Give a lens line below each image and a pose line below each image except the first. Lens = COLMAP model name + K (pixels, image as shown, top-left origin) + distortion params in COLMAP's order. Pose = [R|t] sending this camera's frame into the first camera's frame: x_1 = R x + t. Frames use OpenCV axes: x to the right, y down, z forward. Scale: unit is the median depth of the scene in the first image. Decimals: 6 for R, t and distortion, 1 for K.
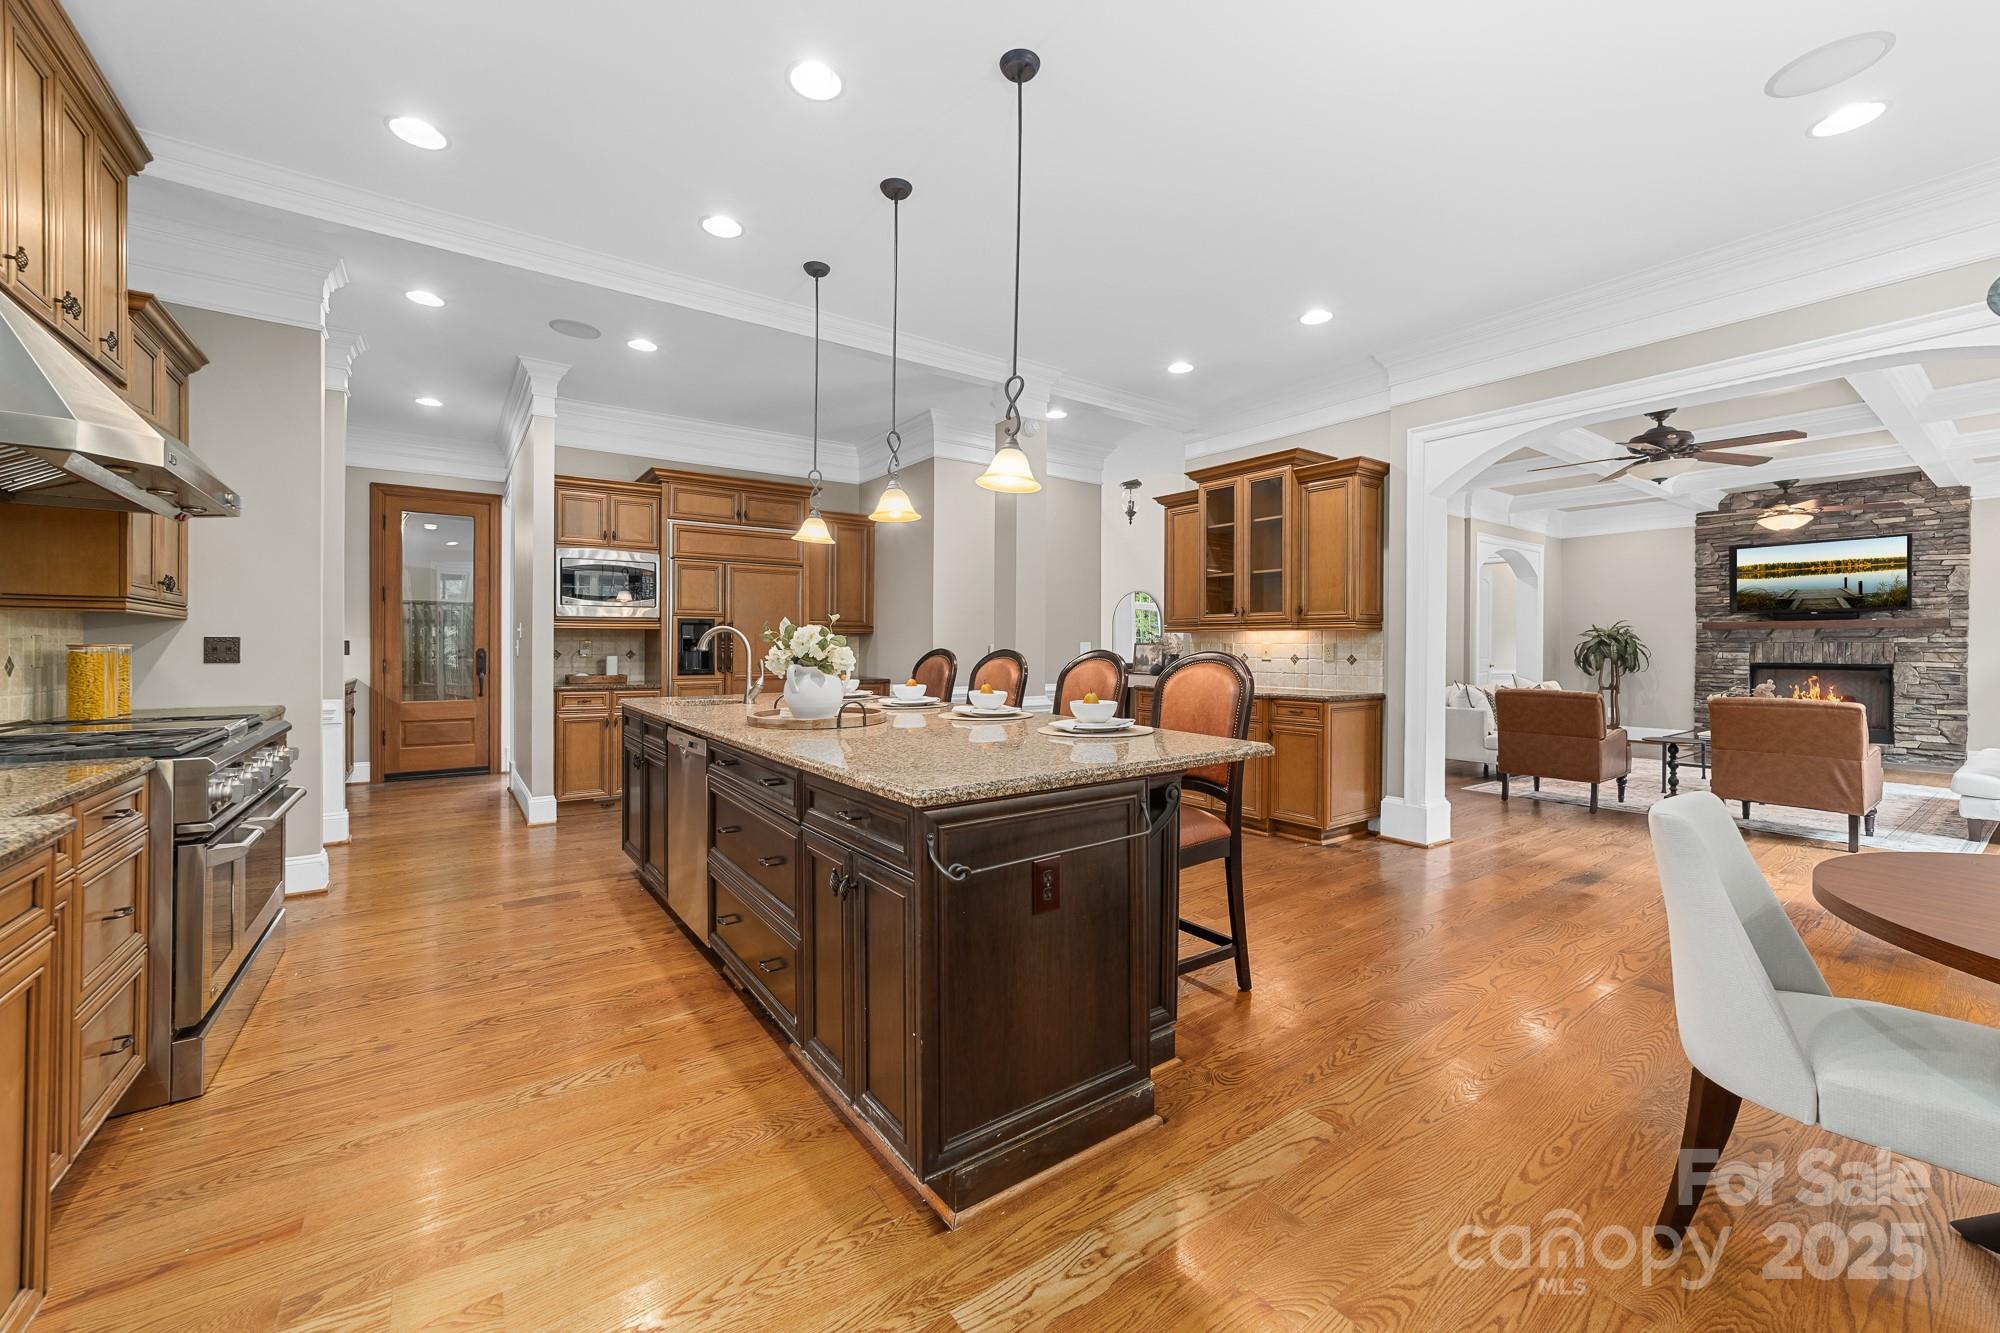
lens RADIAL K [[776.7, 0, 991.8], [0, 776.7, 650.3], [0, 0, 1]] dist [0.004031, 0.000743]
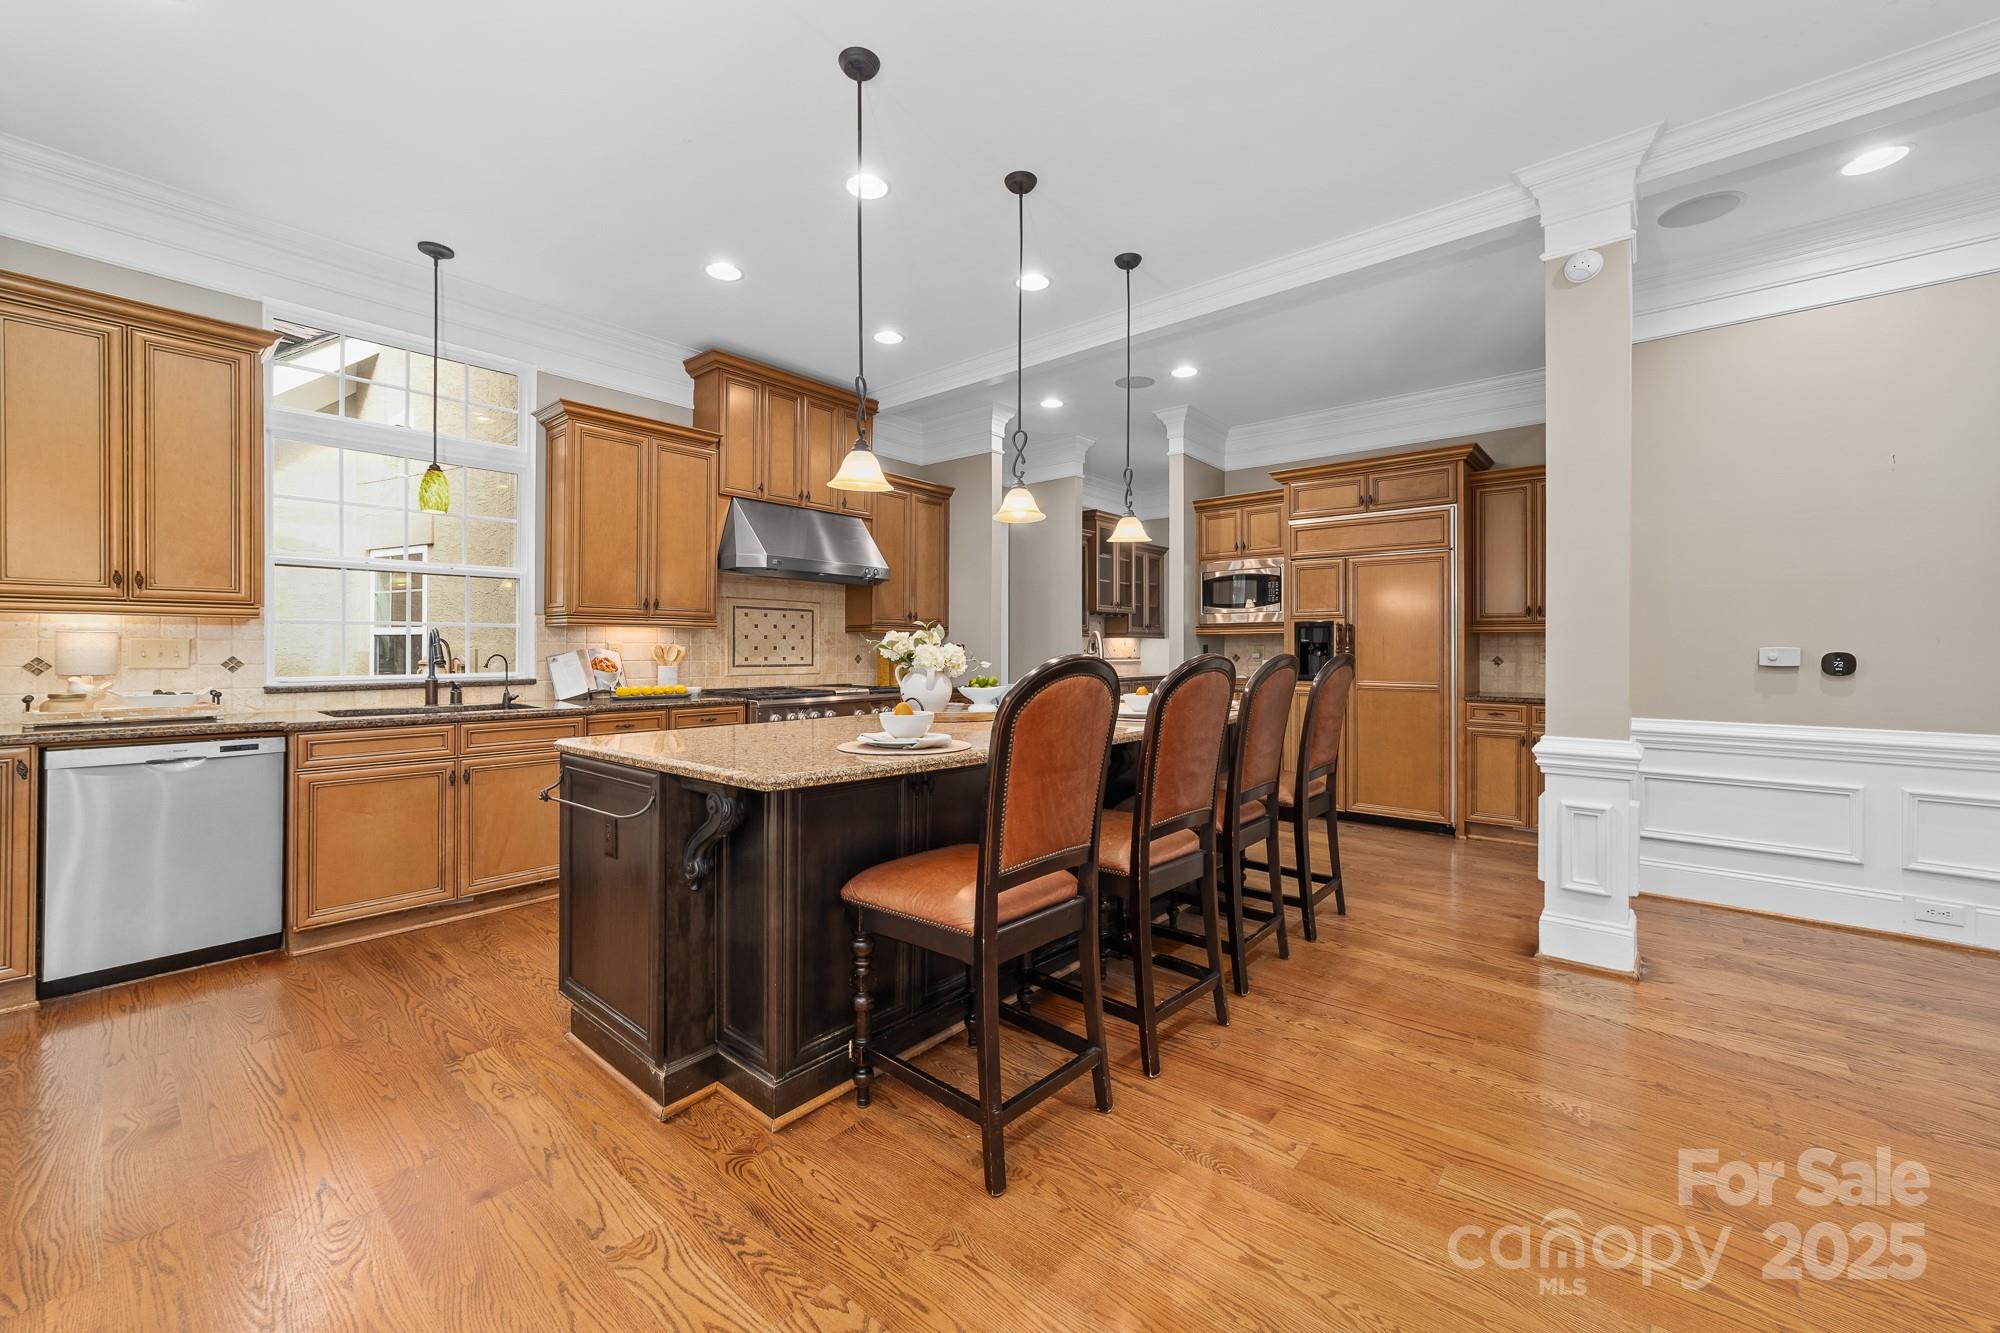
lens RADIAL K [[776.7, 0, 998.3], [0, 776.7, 652.2], [0, 0, 1]] dist [0.004031, 0.000743]
pose [[0.241191, 0.000506, -0.970478, 0.973139], [-0.006947, 0.999975, -0.001205, 0.001473], [0.970453, 0.007033, 0.241189, 0.879714]]
